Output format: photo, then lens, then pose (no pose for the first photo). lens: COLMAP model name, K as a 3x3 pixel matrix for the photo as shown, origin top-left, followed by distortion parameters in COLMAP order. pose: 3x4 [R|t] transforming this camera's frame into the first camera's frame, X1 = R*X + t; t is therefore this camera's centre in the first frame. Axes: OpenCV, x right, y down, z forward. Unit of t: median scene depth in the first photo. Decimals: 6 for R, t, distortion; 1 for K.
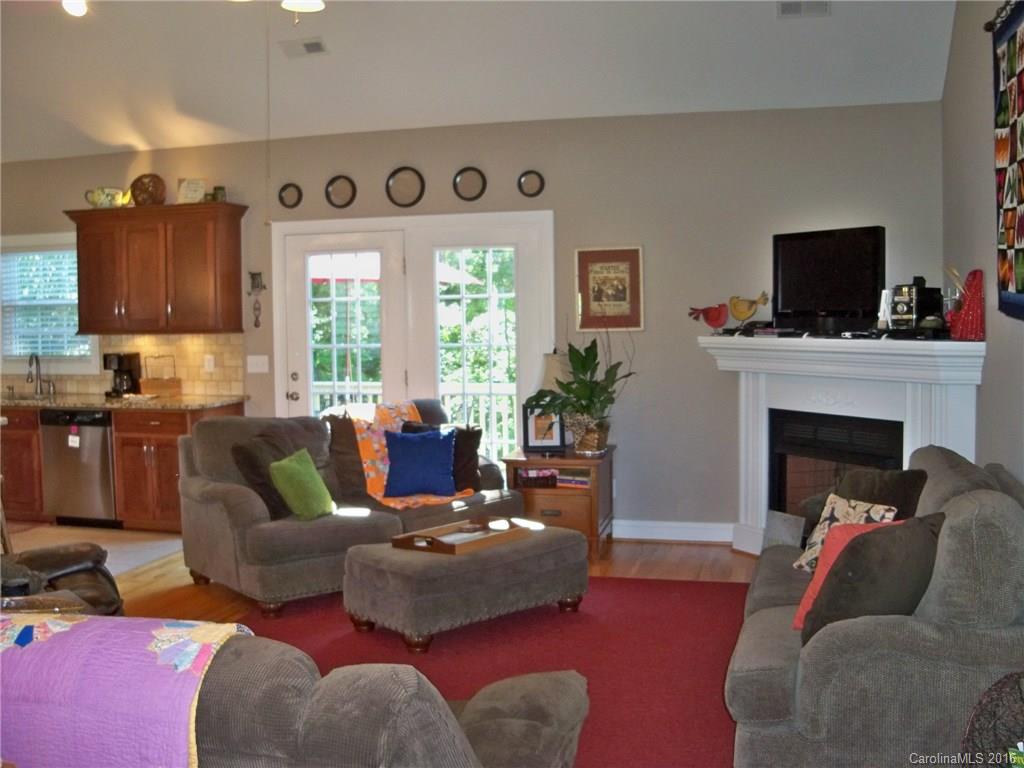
lens RADIAL K [[1061.5, 0, 510.7], [0, 1061.5, 383.3], [0, 0, 1]] dist [-0.139696, 0.000000]
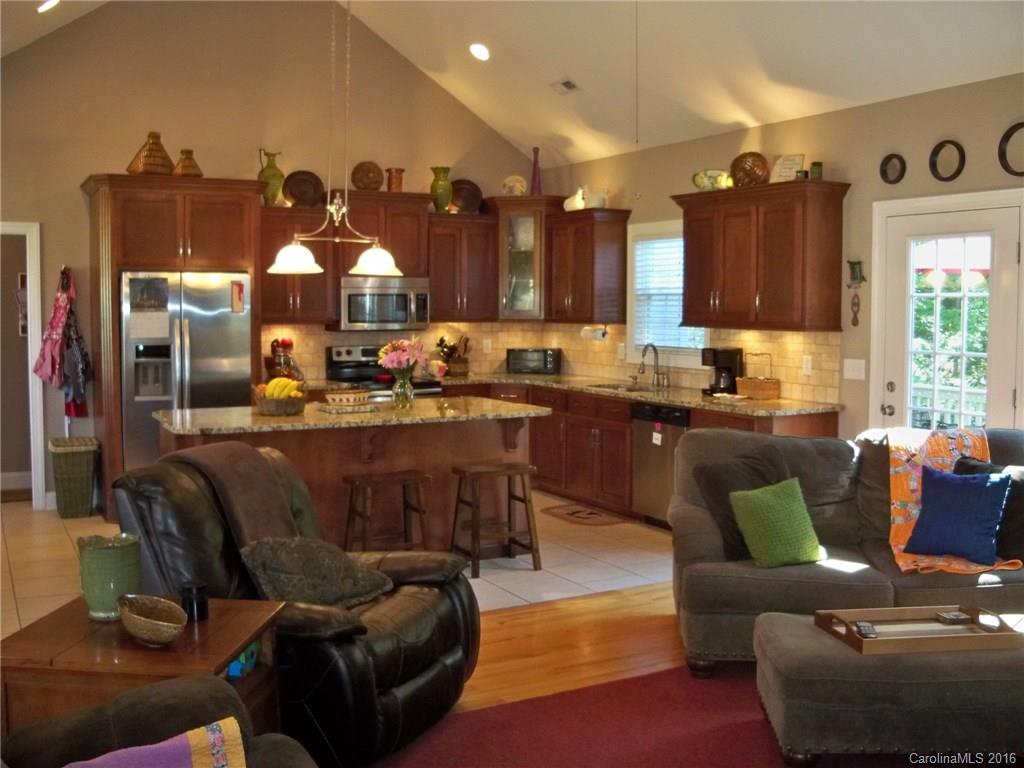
lens RADIAL K [[1061.5, 0, 521.3], [0, 1061.5, 377.7], [0, 0, 1]] dist [-0.139696, 0.000000]
pose [[0.709905, 0.063946, -0.701388, 0.163015], [-0.062373, 0.997665, 0.027827, -0.018053], [0.701530, 0.023993, 0.712236, 0.210377]]
